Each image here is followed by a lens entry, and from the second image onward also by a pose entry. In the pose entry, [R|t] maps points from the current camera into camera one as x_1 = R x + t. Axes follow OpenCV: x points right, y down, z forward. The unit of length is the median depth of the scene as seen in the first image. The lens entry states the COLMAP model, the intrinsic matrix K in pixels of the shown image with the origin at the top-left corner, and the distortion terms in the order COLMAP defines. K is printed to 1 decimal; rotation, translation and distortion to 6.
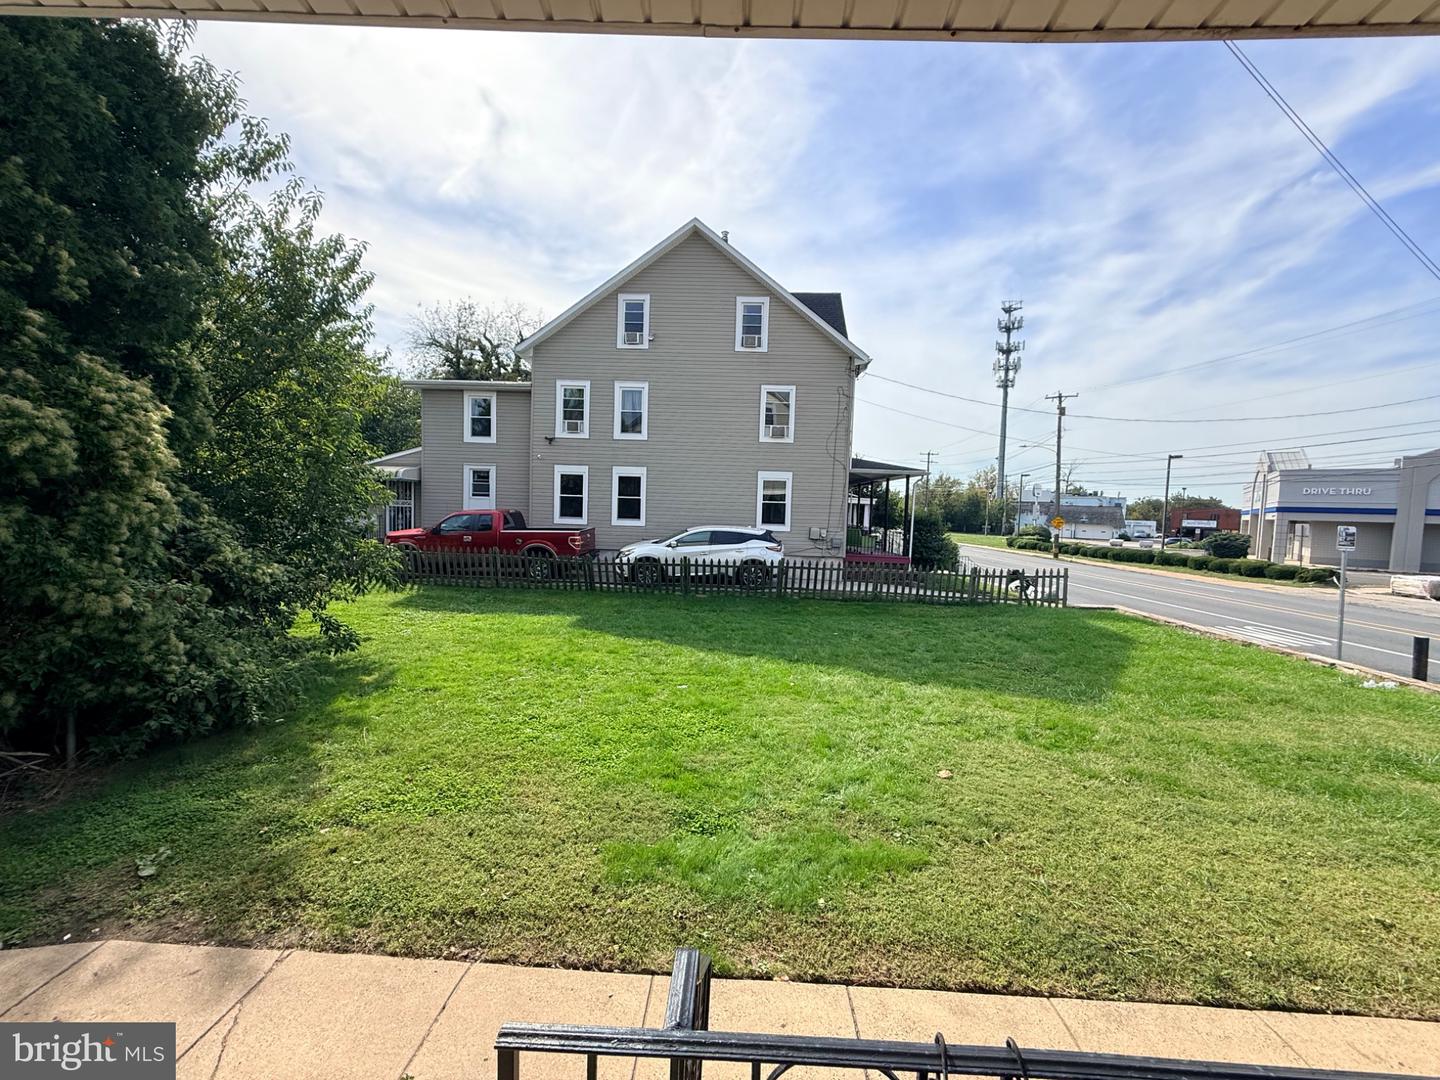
lens RADIAL K [[568.3, 0, 720.0], [0, 568.3, 540.0], [0, 0, 1]] dist [0.003229, 0.000189]
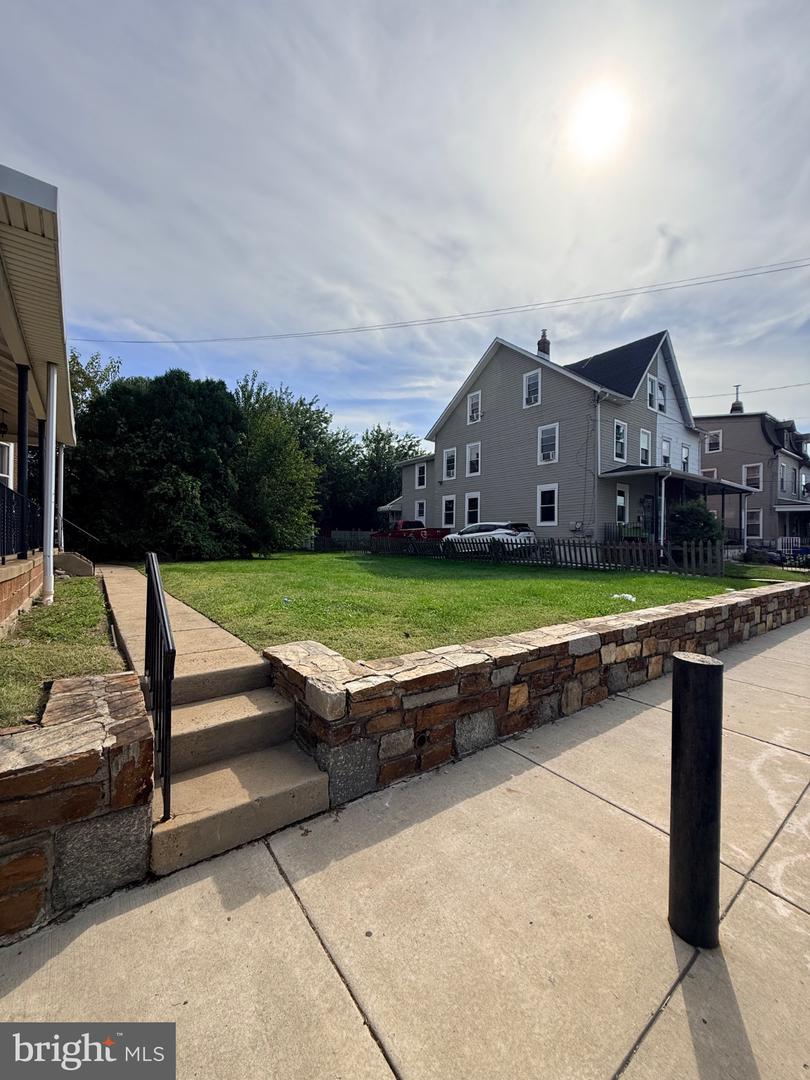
lens RADIAL K [[426.3, 0, 403.8], [0, 426.3, 536.3], [0, 0, 1]] dist [-0.000904, 0.000179]
pose [[0.623151, -0.030451, -0.781508, 0.698827], [-0.035851, 0.997079, -0.067437, 0.093696], [0.781279, 0.070041, 0.620239, 0.065827]]
